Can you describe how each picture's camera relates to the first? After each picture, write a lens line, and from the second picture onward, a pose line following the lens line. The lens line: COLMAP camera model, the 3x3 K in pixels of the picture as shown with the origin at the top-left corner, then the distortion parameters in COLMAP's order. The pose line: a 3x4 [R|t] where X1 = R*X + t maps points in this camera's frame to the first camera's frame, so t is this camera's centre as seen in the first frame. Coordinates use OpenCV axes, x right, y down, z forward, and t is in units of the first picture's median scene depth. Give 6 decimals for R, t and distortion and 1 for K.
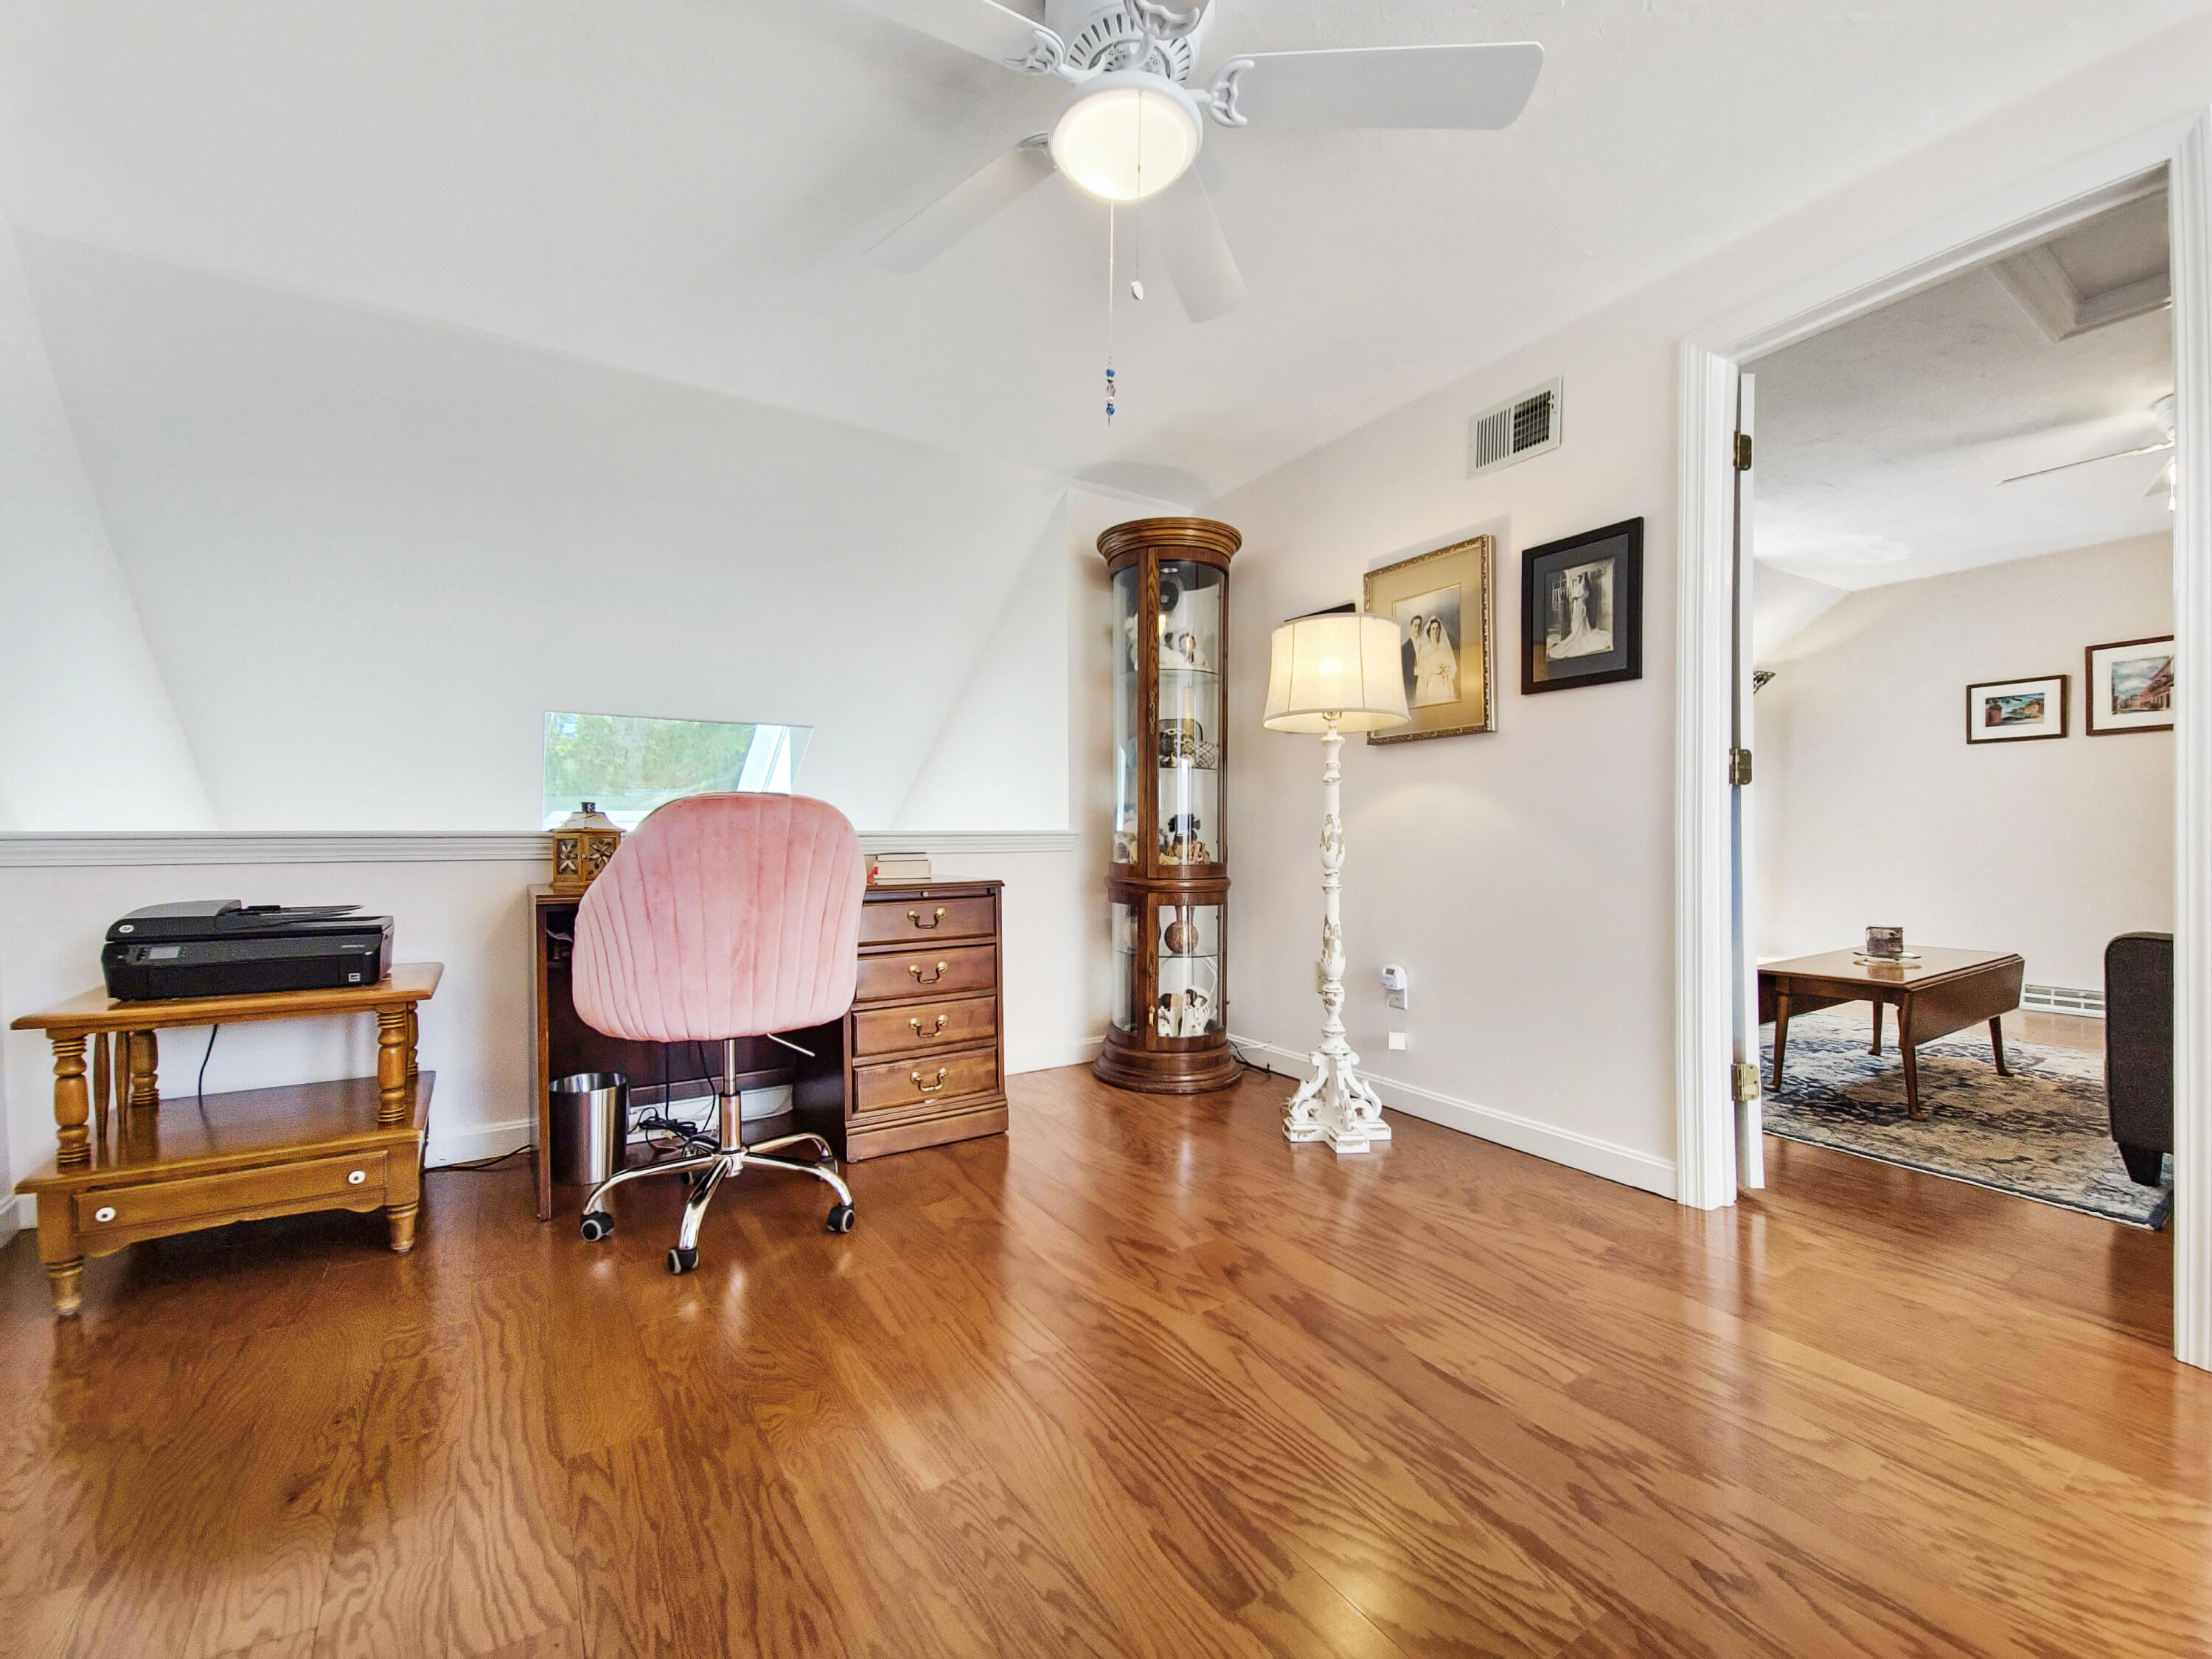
lens RADIAL K [[884.1, 0, 1106.0], [0, 884.1, 829.5], [0, 0, 1]] dist [0.019292, -0.018790]
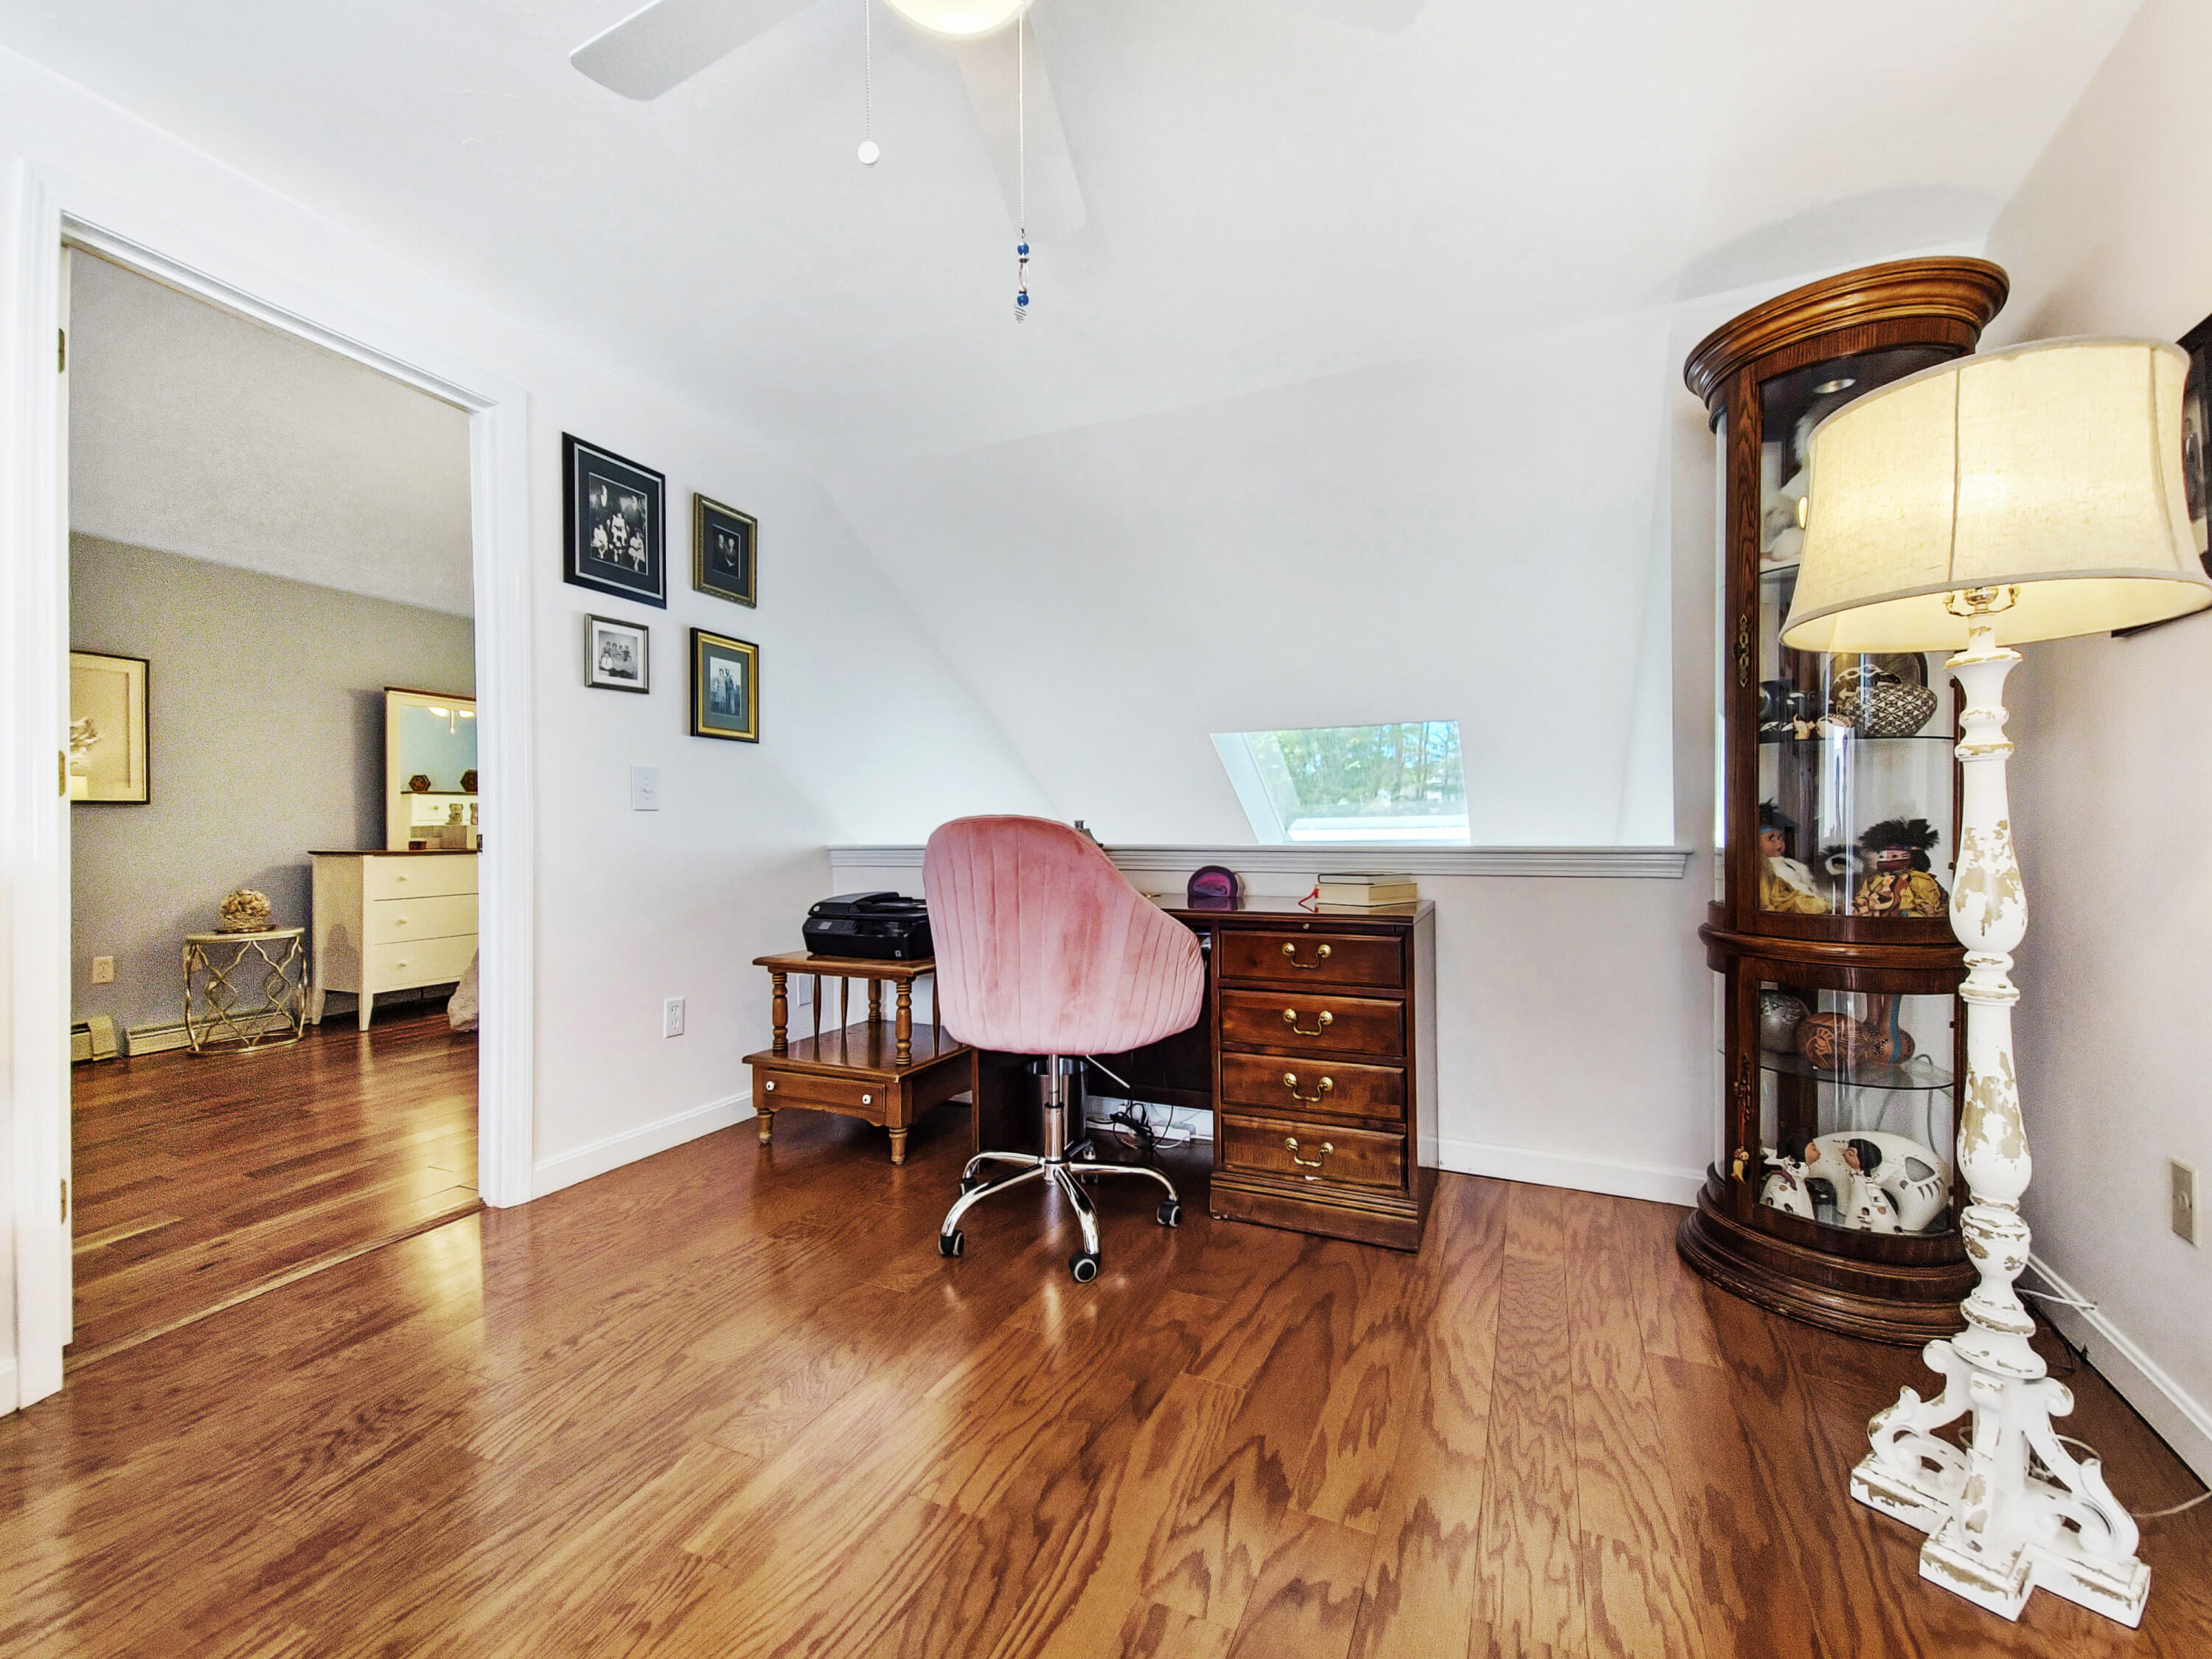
lens RADIAL K [[925.7, 0, 1105.4], [0, 925.7, 839.0], [0, 0, 1]] dist [0.061166, -0.023322]
pose [[0.557835, 0.005068, -0.829936, 0.404659], [0.005930, 0.999931, 0.010092, -0.018239], [0.829930, -0.010551, 0.557767, 0.355822]]
